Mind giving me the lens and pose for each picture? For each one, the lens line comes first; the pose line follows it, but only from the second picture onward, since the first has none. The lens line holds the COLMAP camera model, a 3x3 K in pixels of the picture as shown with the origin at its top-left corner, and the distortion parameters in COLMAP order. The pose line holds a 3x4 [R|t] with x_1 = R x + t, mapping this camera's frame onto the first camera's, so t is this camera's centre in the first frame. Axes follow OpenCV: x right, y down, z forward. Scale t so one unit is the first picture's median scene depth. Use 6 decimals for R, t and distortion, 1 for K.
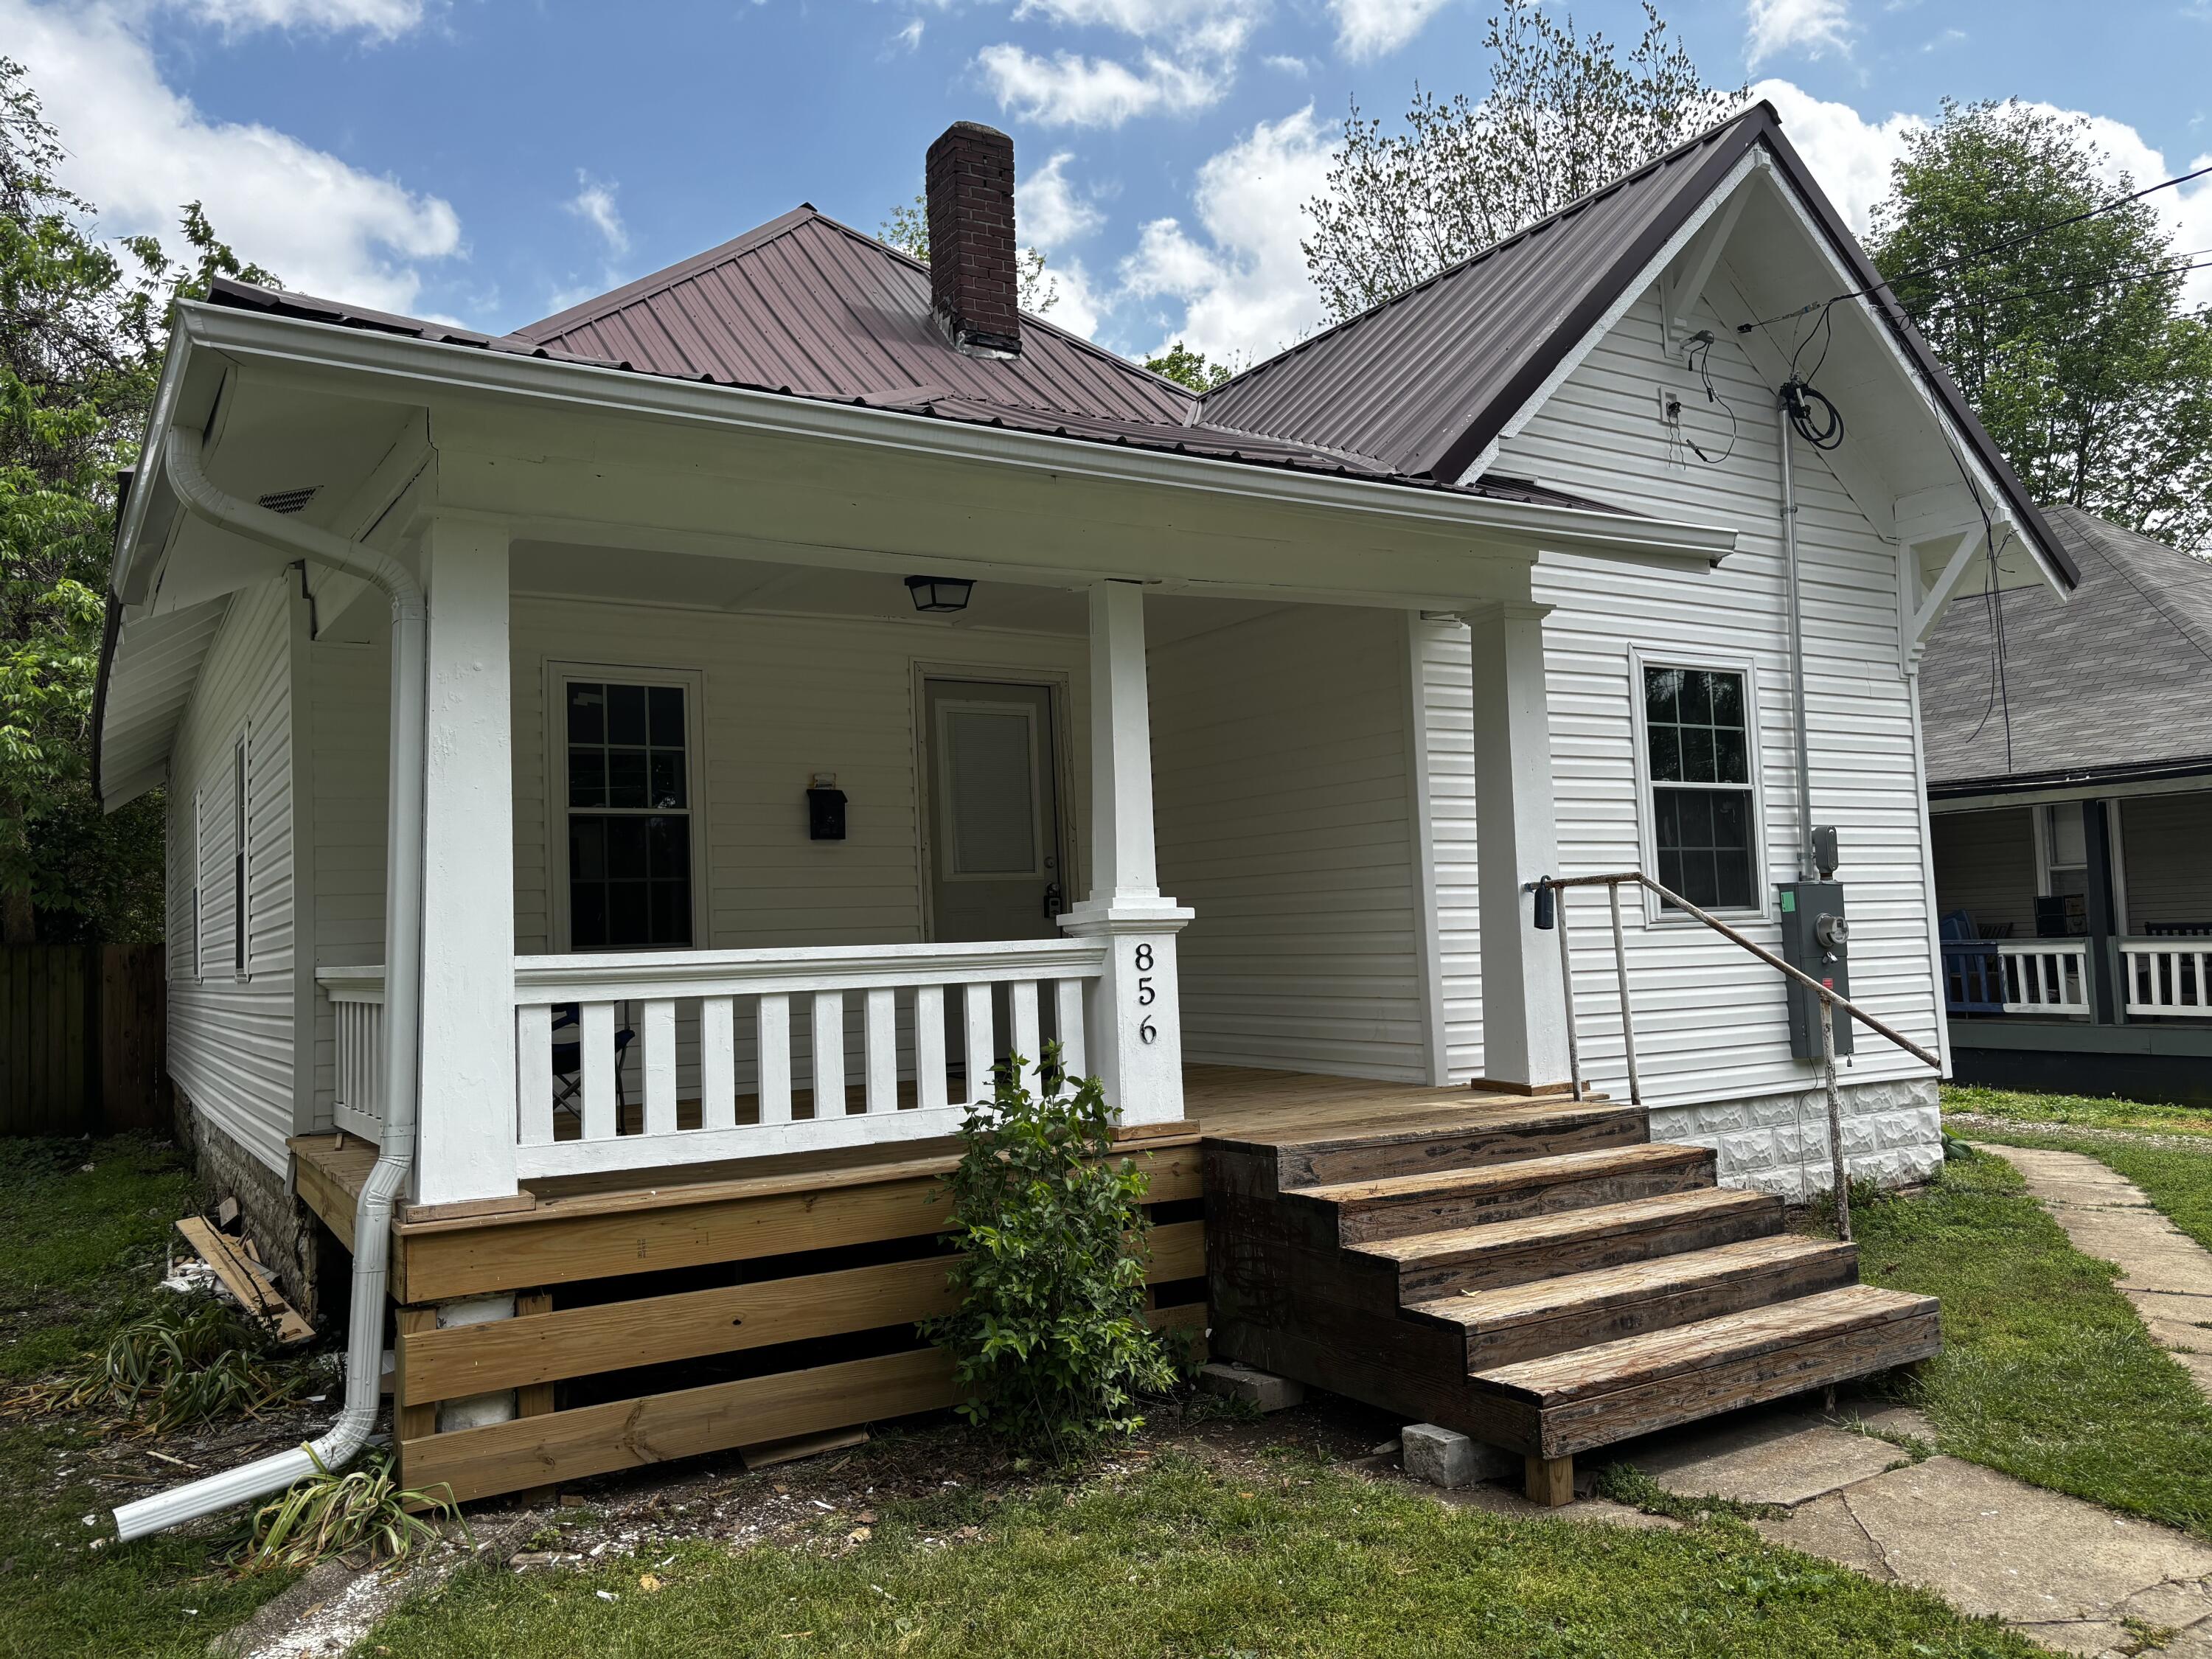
lens RADIAL K [[1666.0, 0, 1120.5], [0, 1666.0, 836.2], [0, 0, 1]] dist [0.068164, -0.092770]
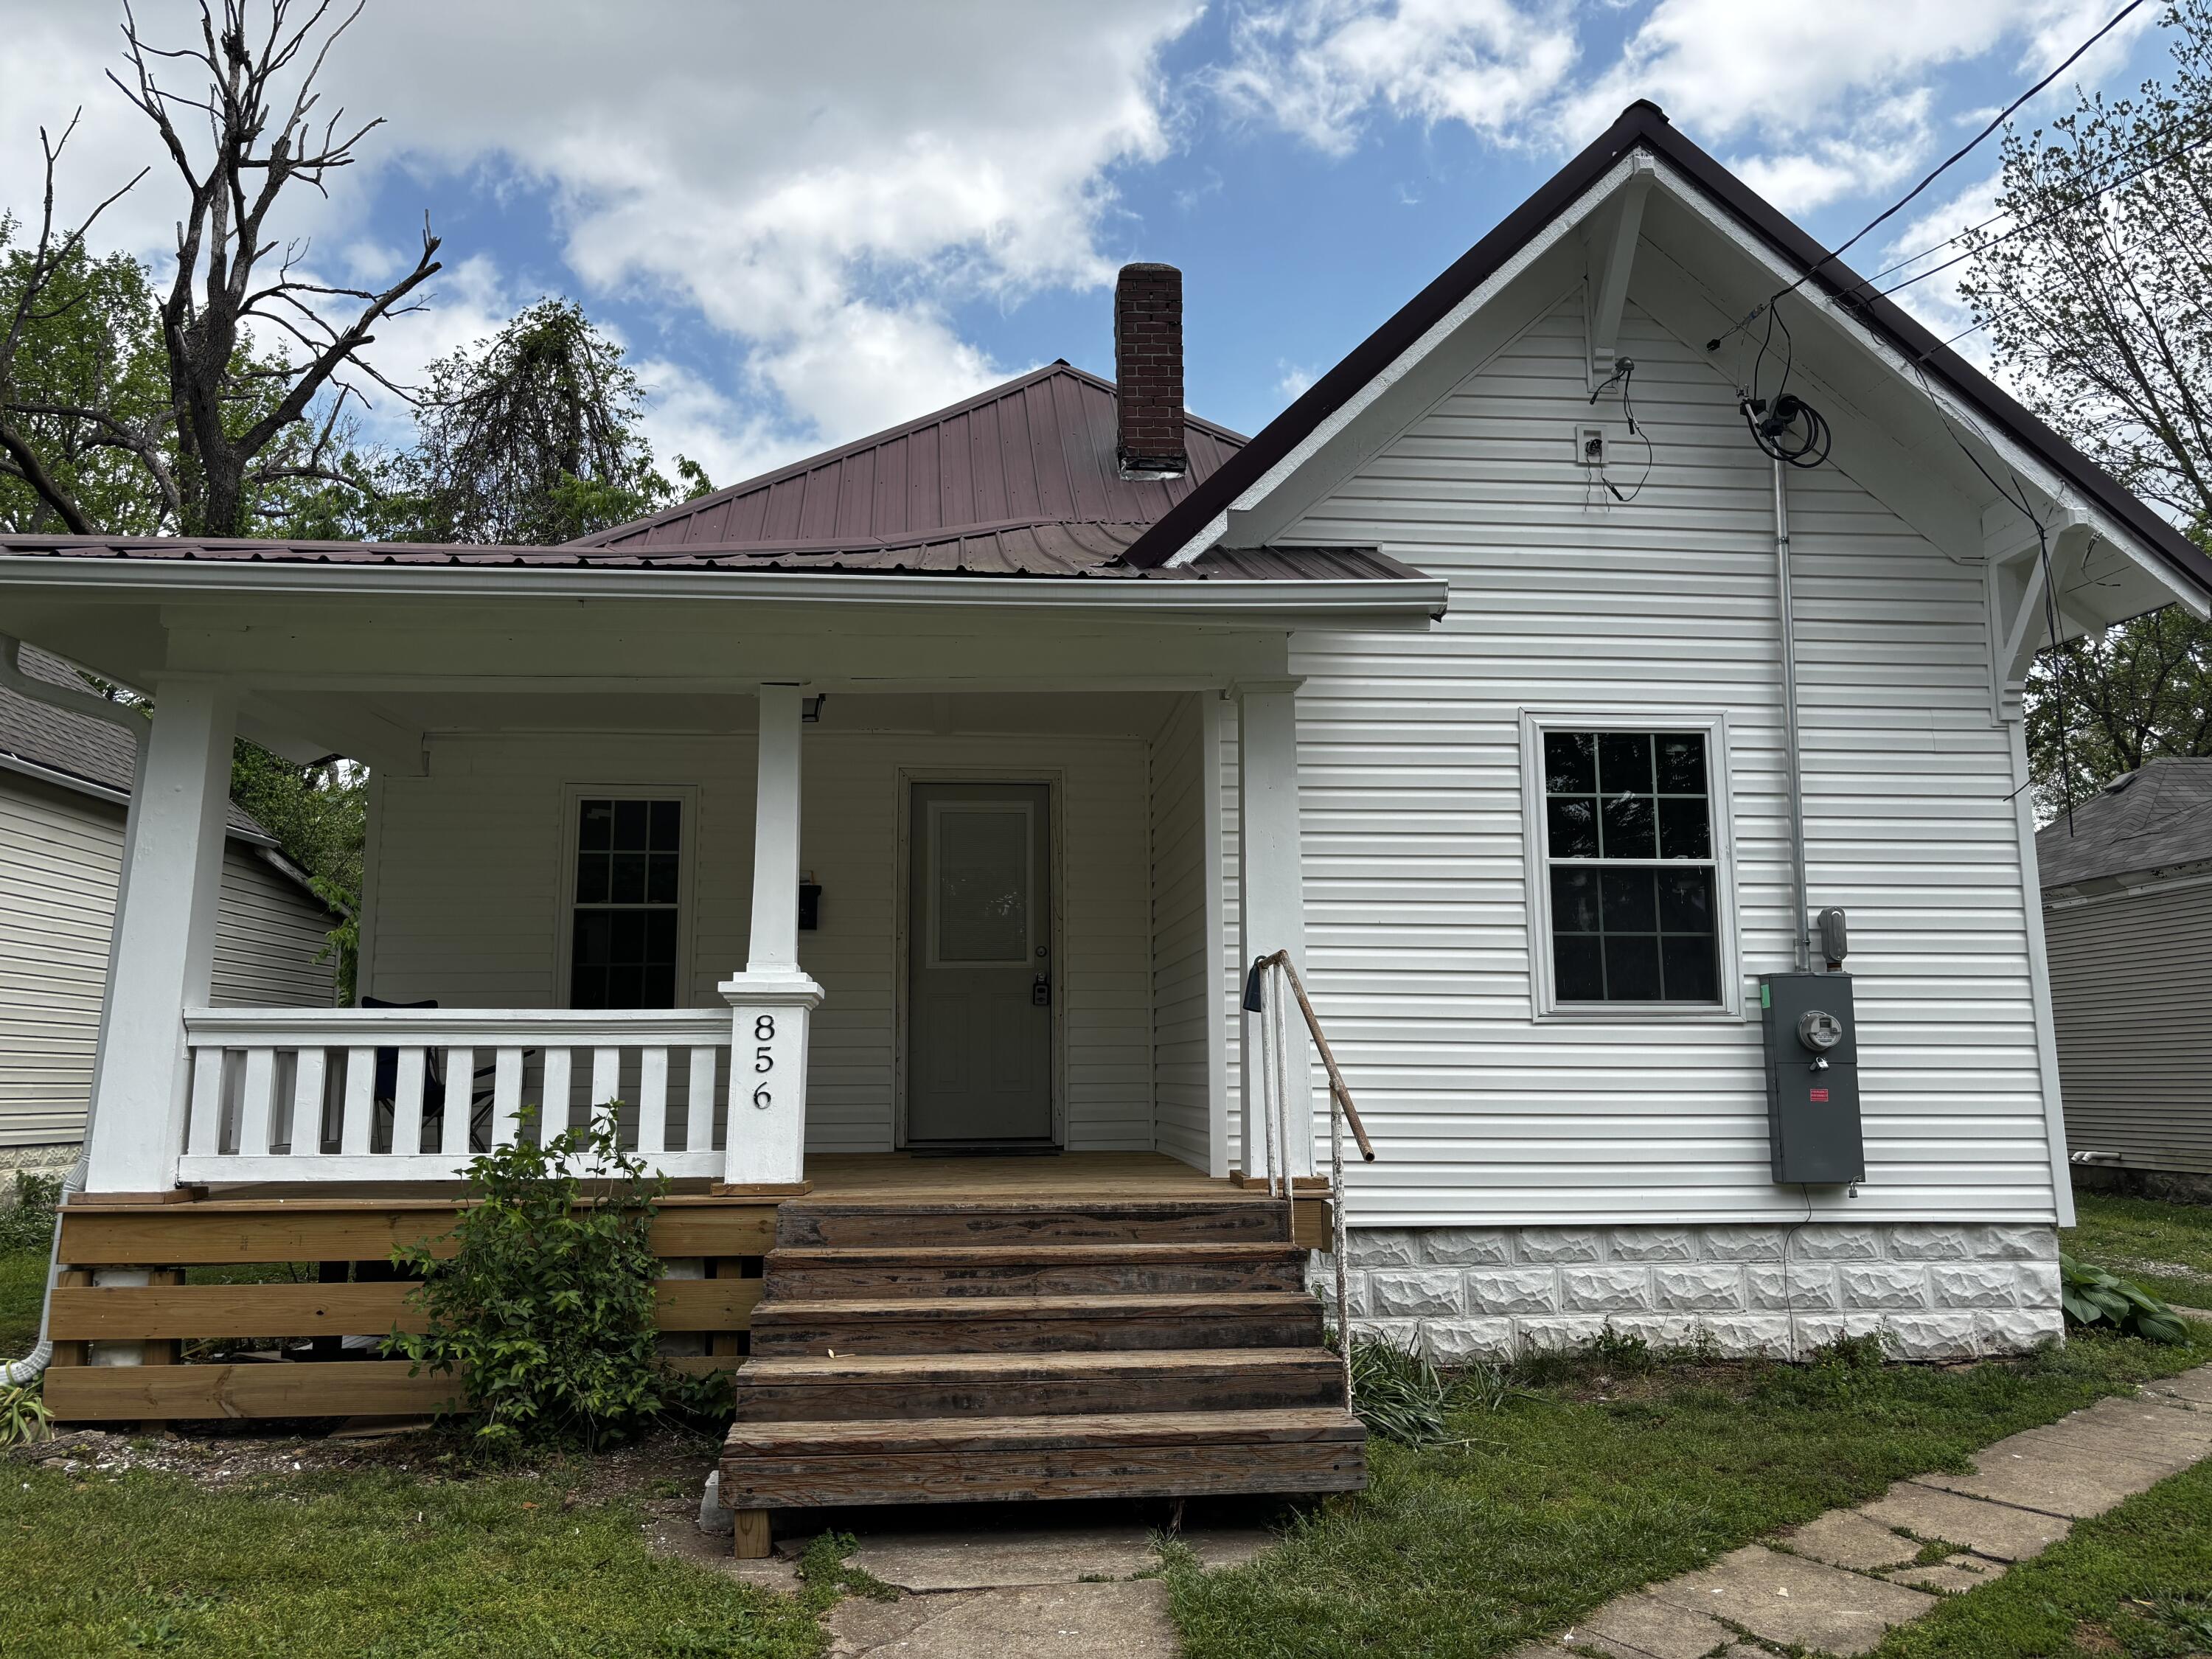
lens RADIAL K [[1667.1, 0, 1098.0], [0, 1667.1, 833.7], [0, 0, 1]] dist [0.064626, -0.068364]
pose [[0.886501, -0.034443, -0.461444, 0.614097], [0.001007, 0.997367, -0.072511, 0.022619], [0.462726, 0.063817, 0.884201, 0.111268]]
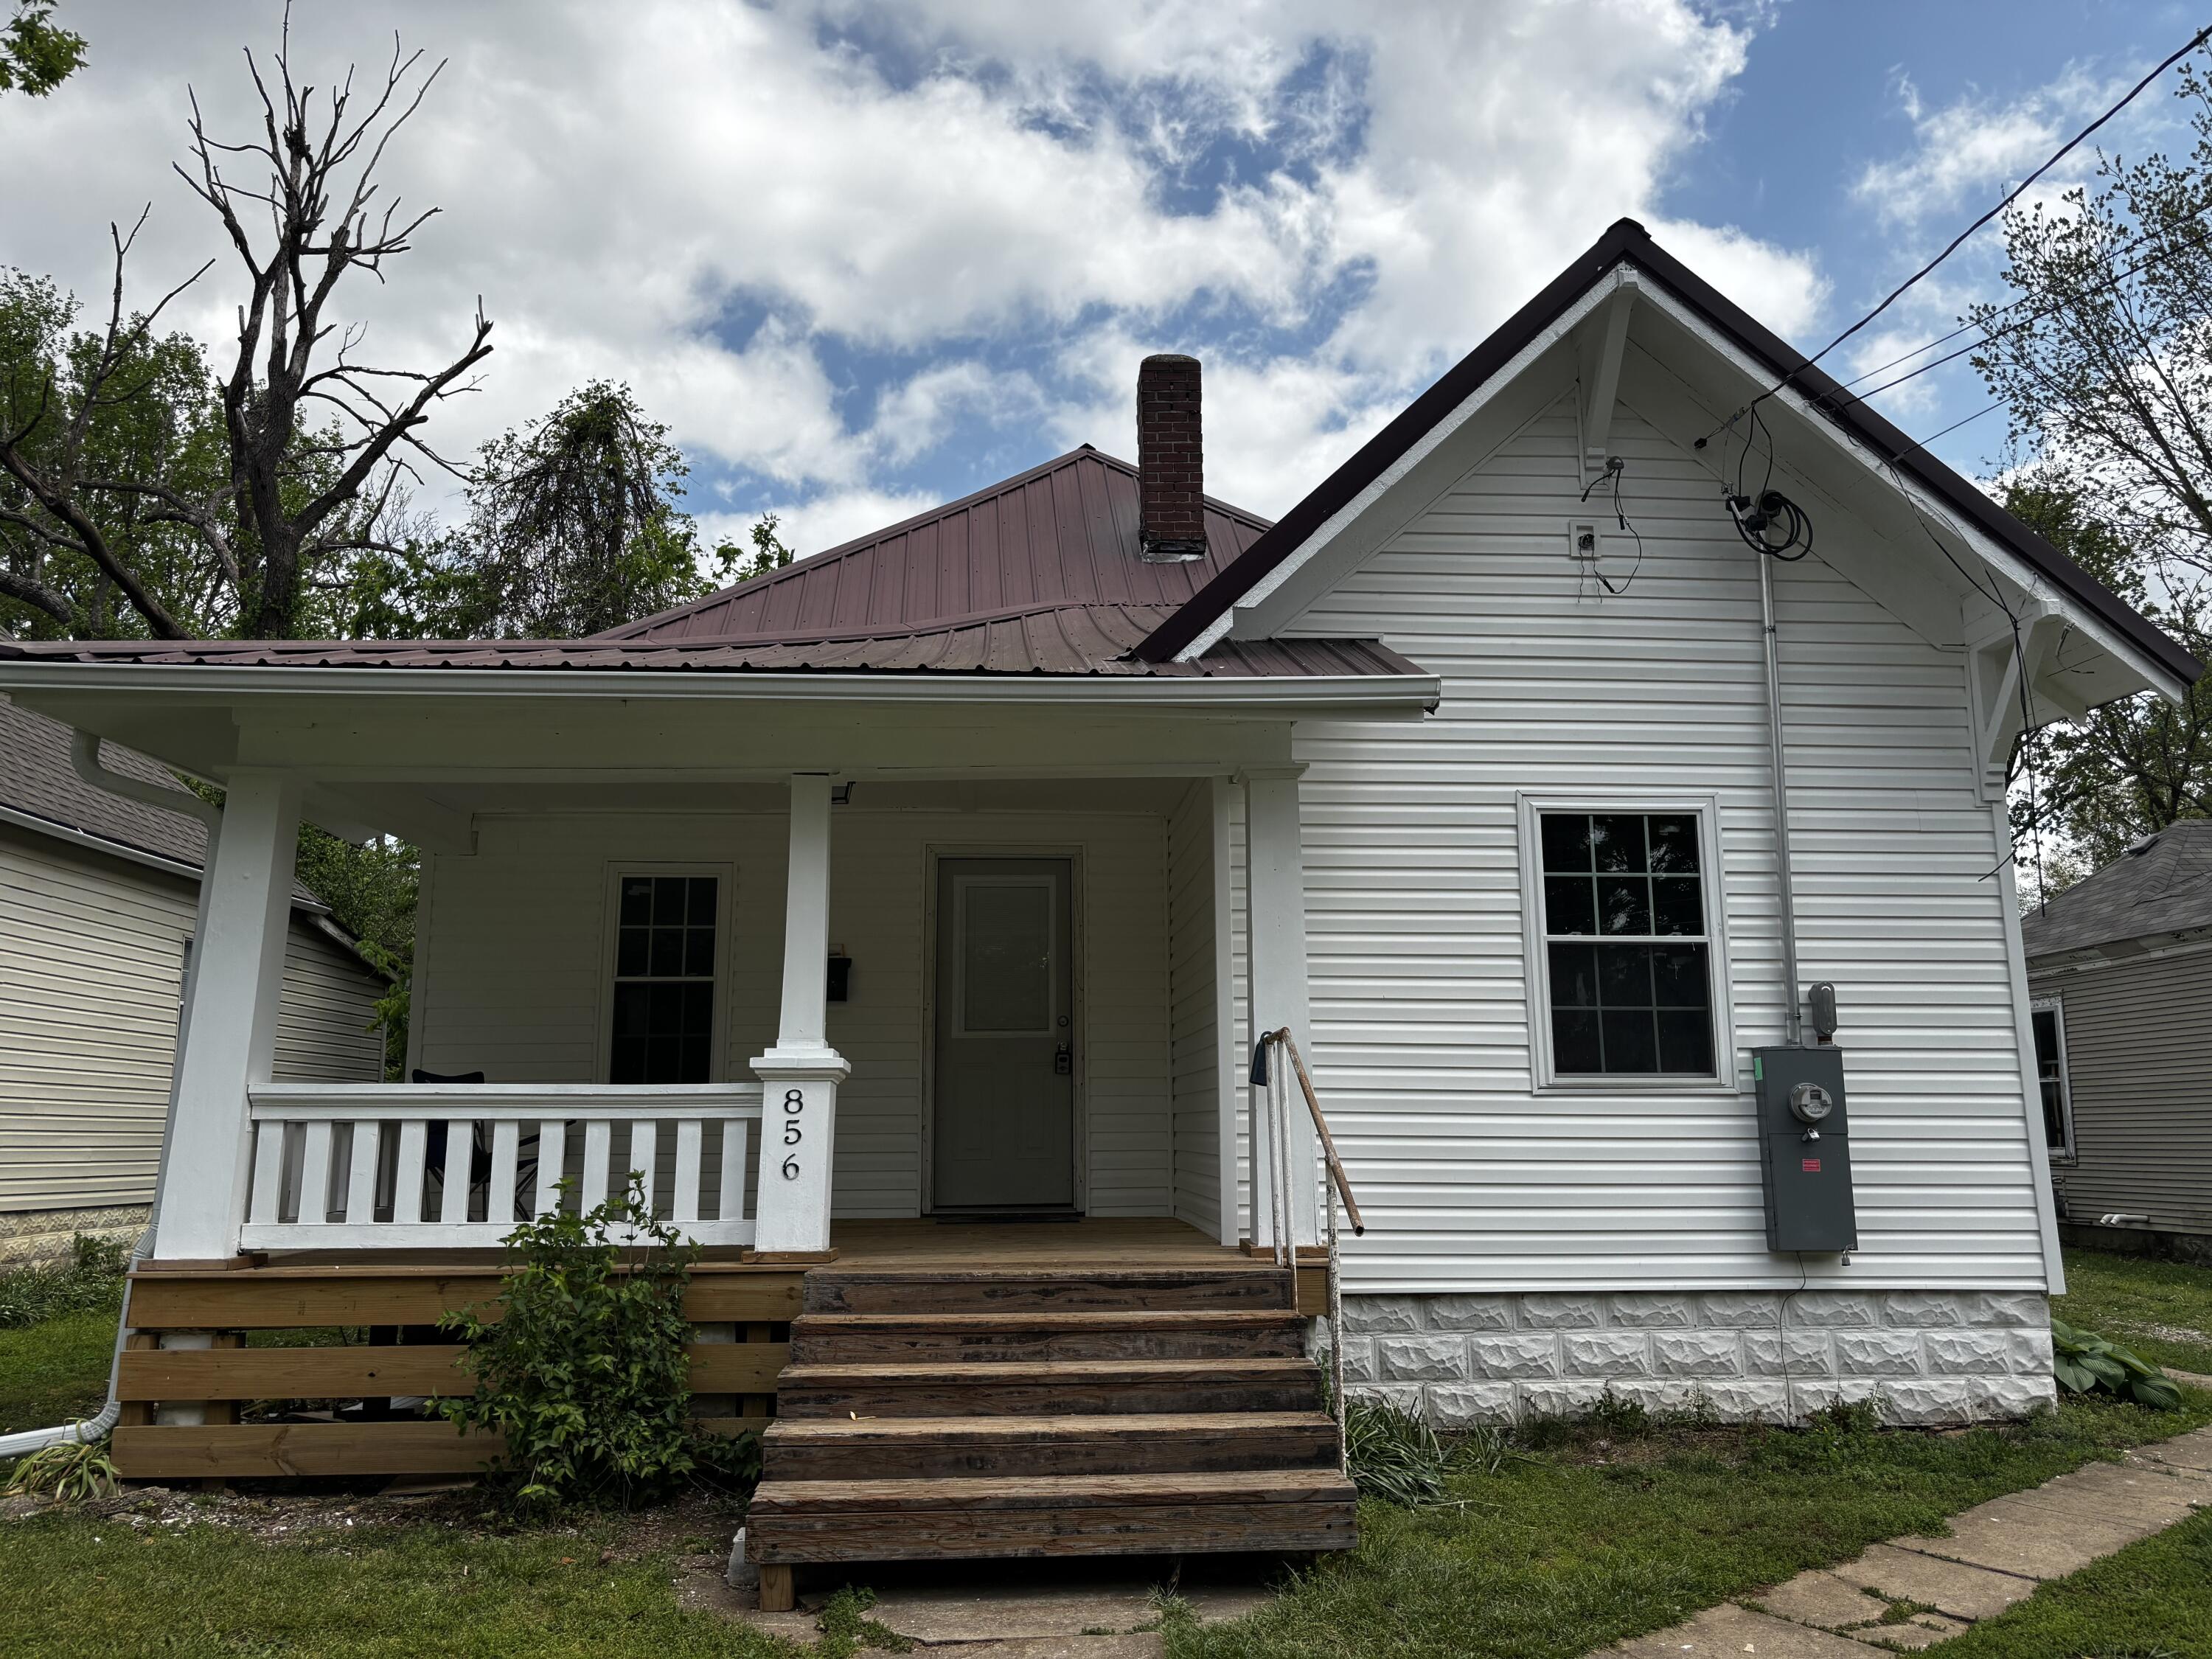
lens RADIAL K [[1668.6, 0, 1106.0], [0, 1668.6, 829.5], [0, 0, 1]] dist [0.061962, -0.064094]
pose [[0.877697, -0.053345, -0.476238, 0.651963], [0.002285, 0.994239, -0.107157, 0.009854], [0.479211, 0.092963, 0.872763, 0.072943]]
